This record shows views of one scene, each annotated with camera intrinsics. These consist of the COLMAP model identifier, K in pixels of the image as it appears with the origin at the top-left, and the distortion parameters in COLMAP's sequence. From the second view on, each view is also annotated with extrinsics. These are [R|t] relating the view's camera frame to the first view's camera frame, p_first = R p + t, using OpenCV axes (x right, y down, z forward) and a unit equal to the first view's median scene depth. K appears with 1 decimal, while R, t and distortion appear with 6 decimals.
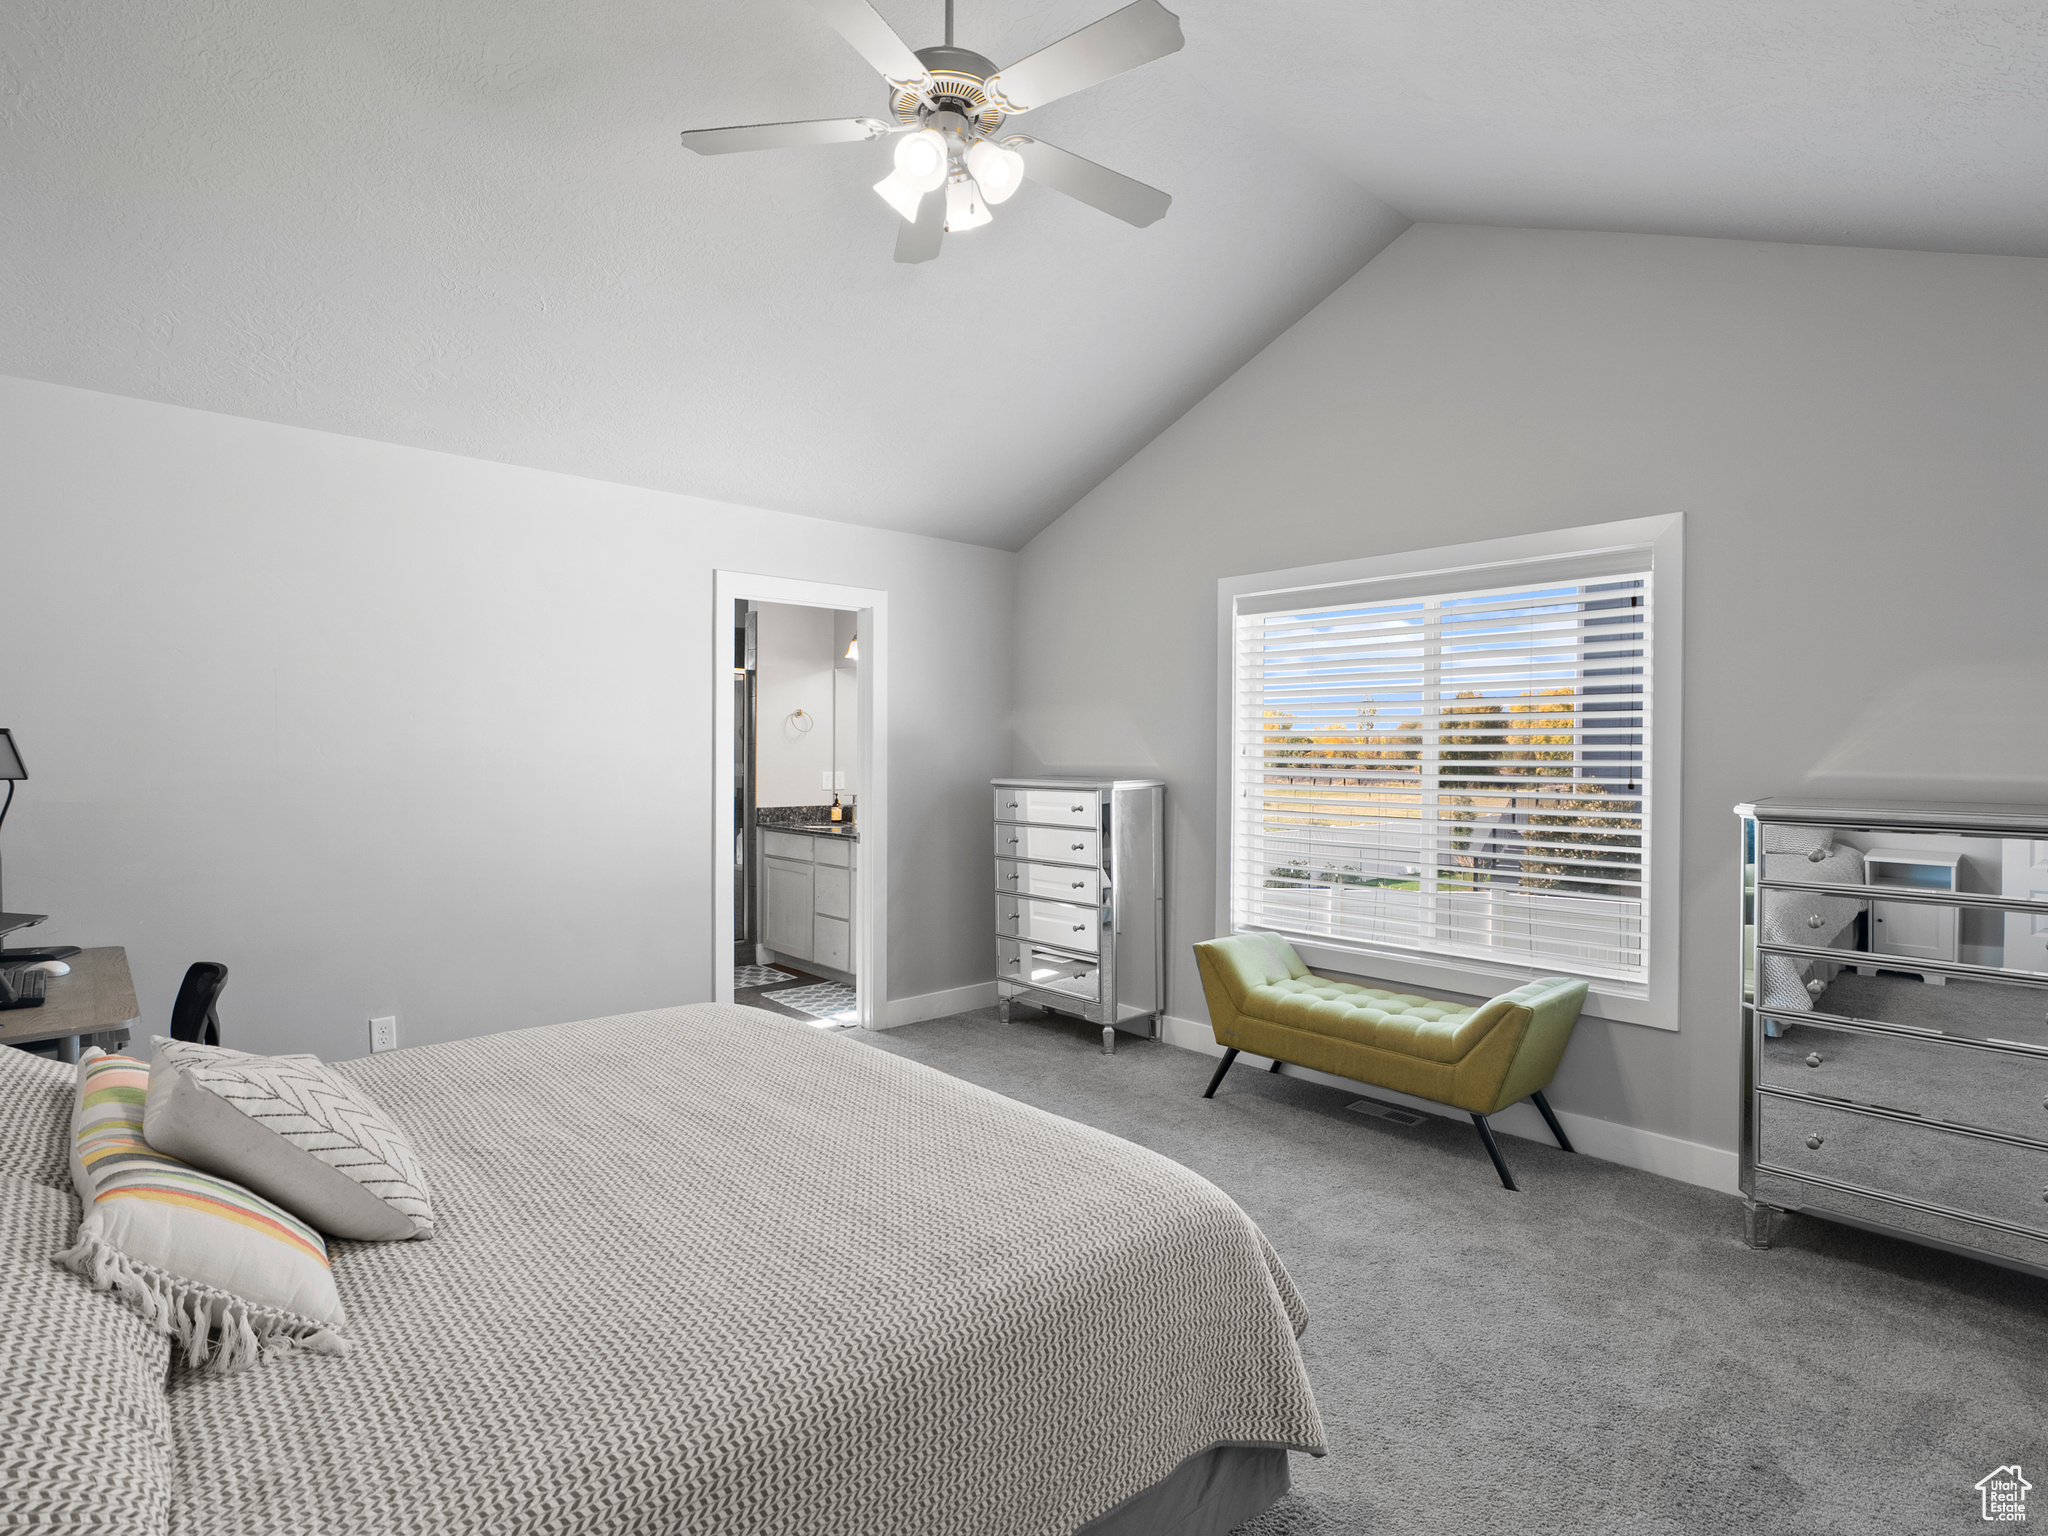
lens RADIAL K [[1051.7, 0, 1024.1], [0, 1051.7, 766.8], [0, 0, 1]] dist [-0.006228, 0.003280]
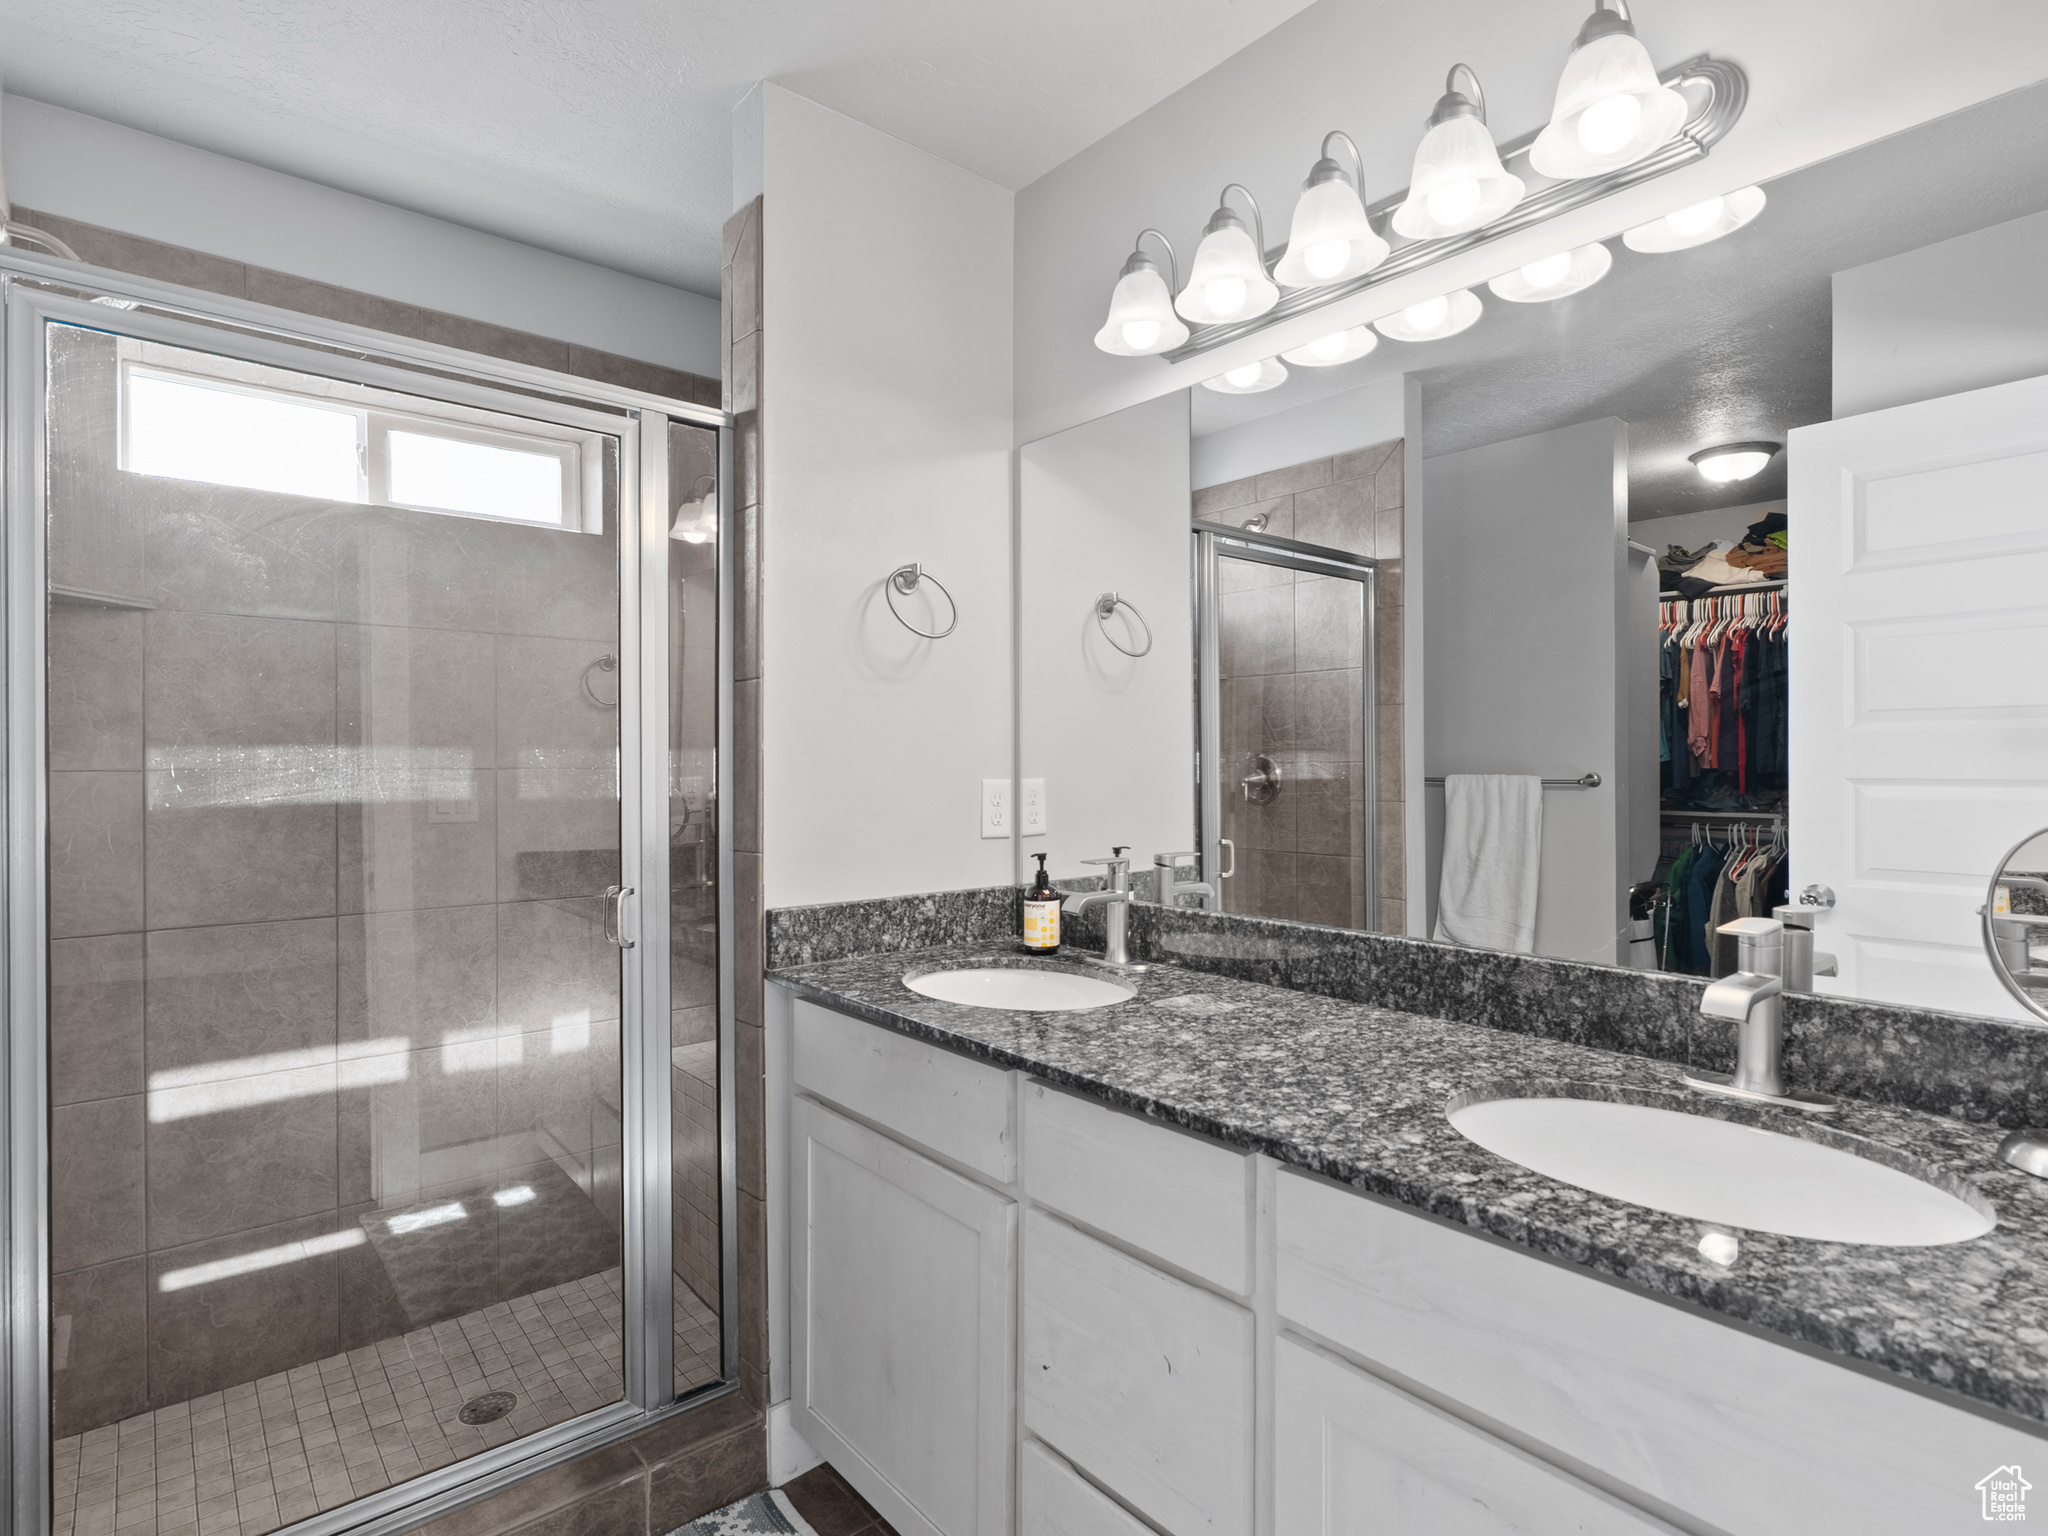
lens RADIAL K [[1051.7, 0, 1029.4], [0, 1051.7, 753.2], [0, 0, 1]] dist [-0.006228, 0.003280]
pose [[0.999733, -0.005183, -0.022499, -0.177165], [0.005219, 0.999985, 0.001525, -0.002584], [0.022491, -0.001642, 0.999746, 0.719205]]
